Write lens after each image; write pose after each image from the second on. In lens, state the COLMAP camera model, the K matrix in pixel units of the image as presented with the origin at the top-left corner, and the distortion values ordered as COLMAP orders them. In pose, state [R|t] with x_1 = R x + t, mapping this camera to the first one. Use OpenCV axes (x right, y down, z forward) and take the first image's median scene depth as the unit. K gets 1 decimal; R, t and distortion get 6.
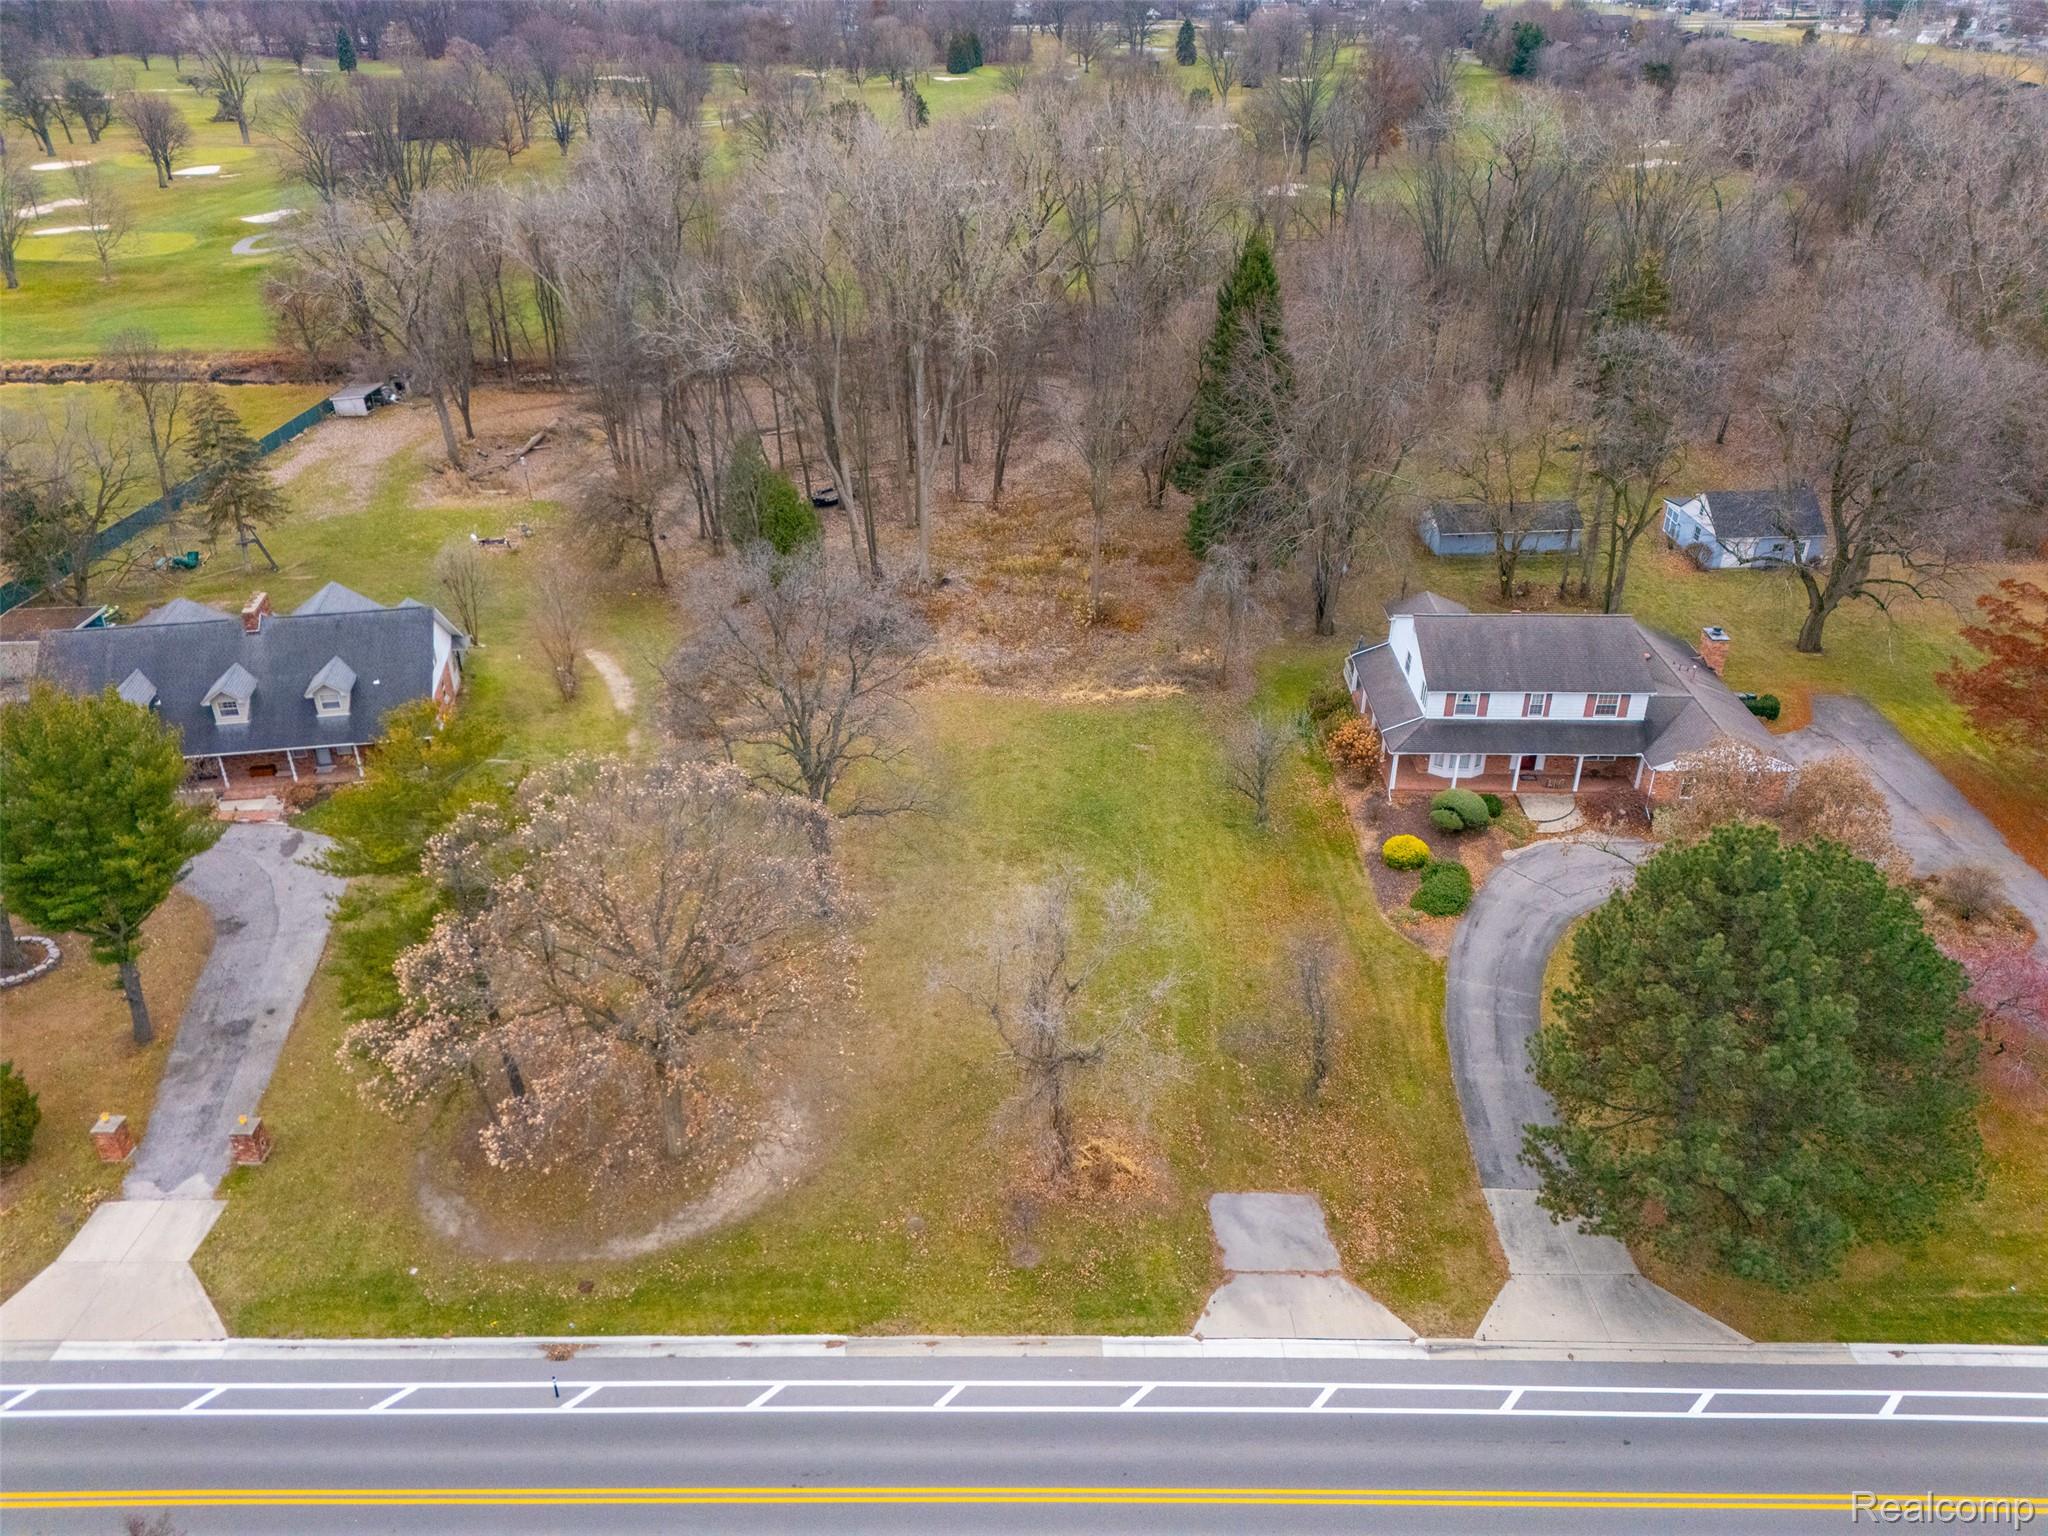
lens RADIAL K [[1491.2, 0, 1024.0], [0, 1491.2, 768.0], [0, 0, 1]] dist [0.071592, -0.056447]
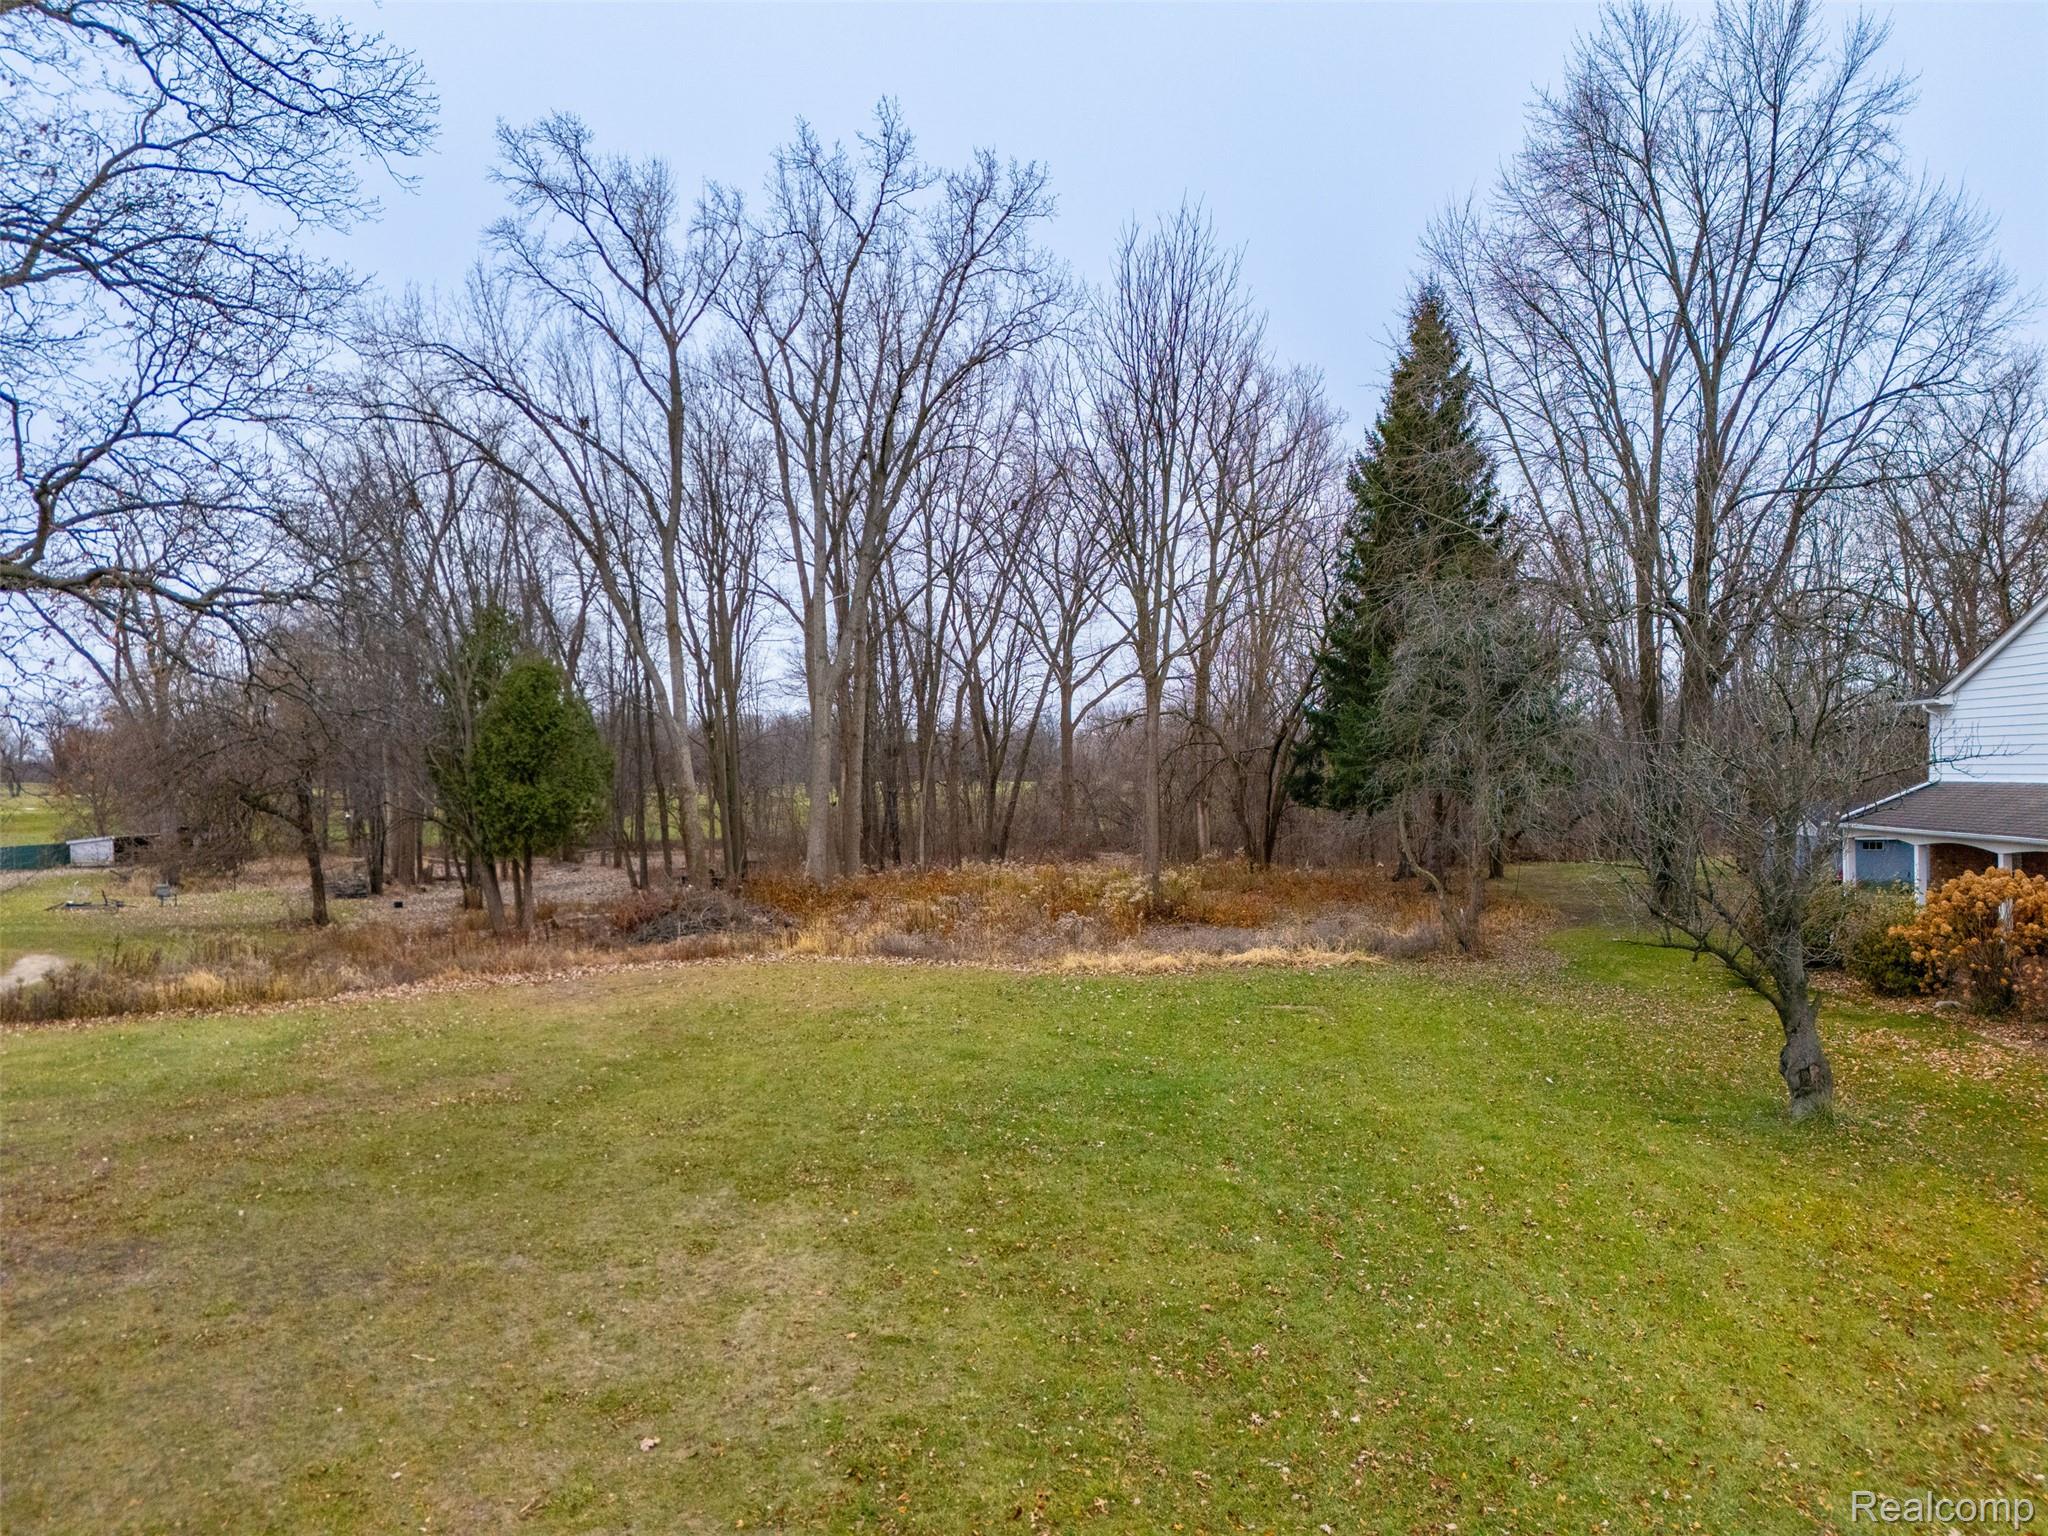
lens RADIAL K [[1491.2, 0, 1024.0], [0, 1491.2, 768.0], [0, 0, 1]] dist [0.071592, -0.056447]
pose [[0.998585, -0.005911, -0.052842, 0.060369], [-0.020408, 0.875077, -0.483553, 0.162119], [0.049099, 0.483947, 0.873719, 1.061458]]
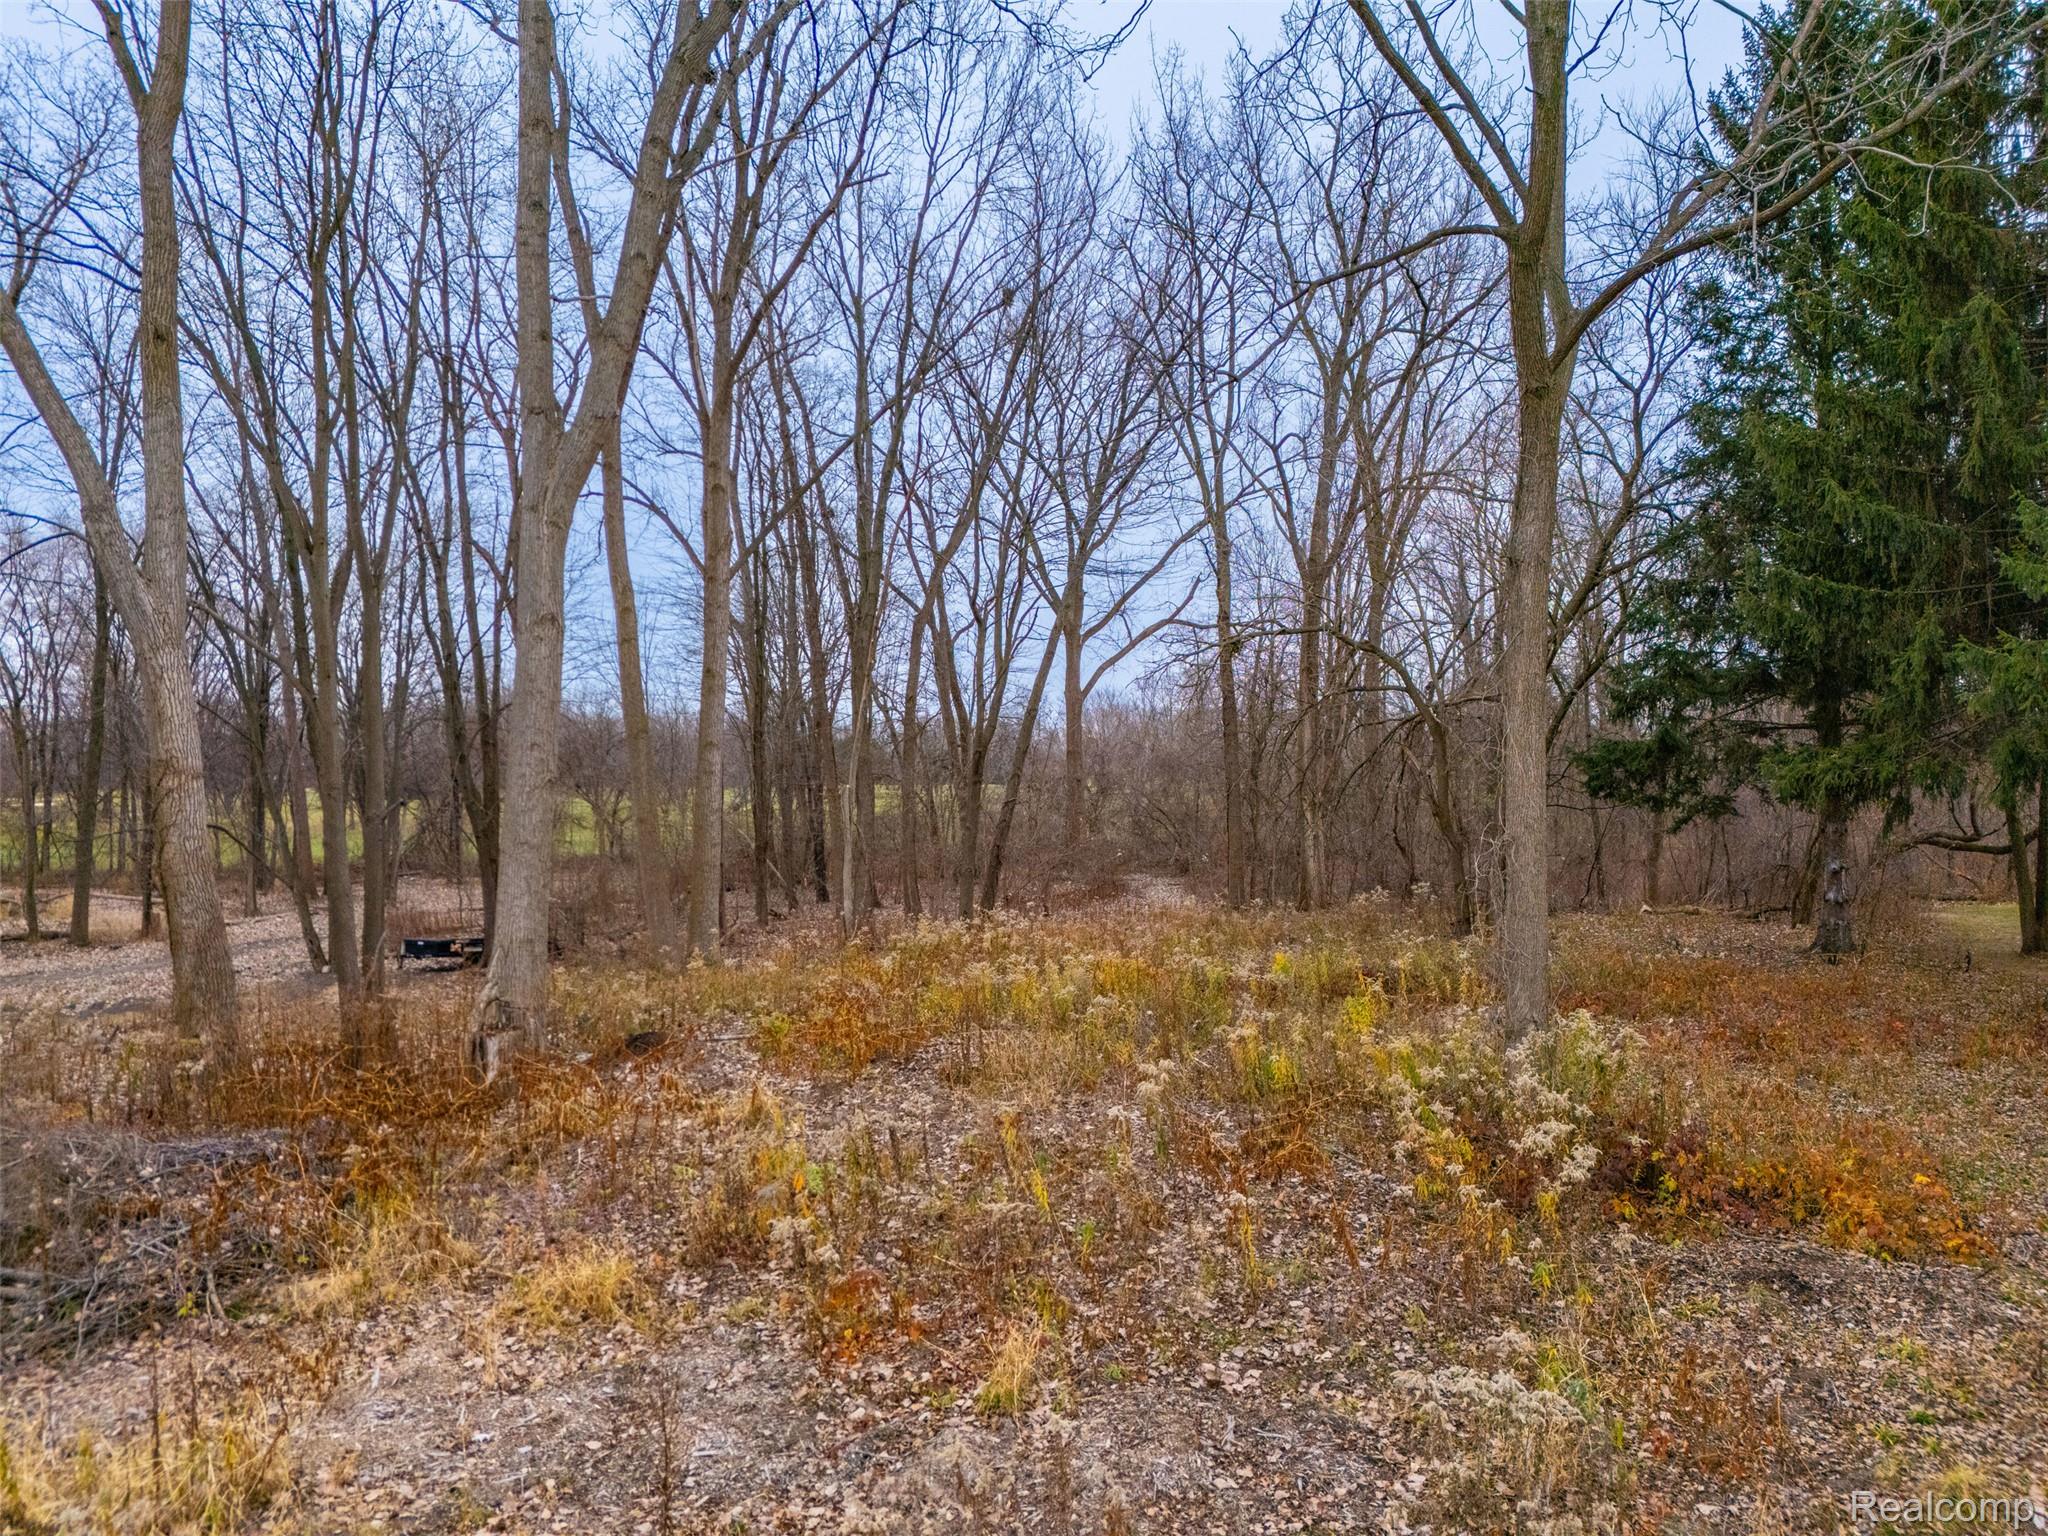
lens RADIAL K [[1491.2, 0, 1024.0], [0, 1491.2, 768.0], [0, 0, 1]] dist [0.071592, -0.056447]
pose [[0.999557, -0.008067, -0.028642, 0.005012], [-0.006915, 0.873241, -0.487239, -0.122419], [0.028942, 0.487221, 0.872799, 1.611037]]
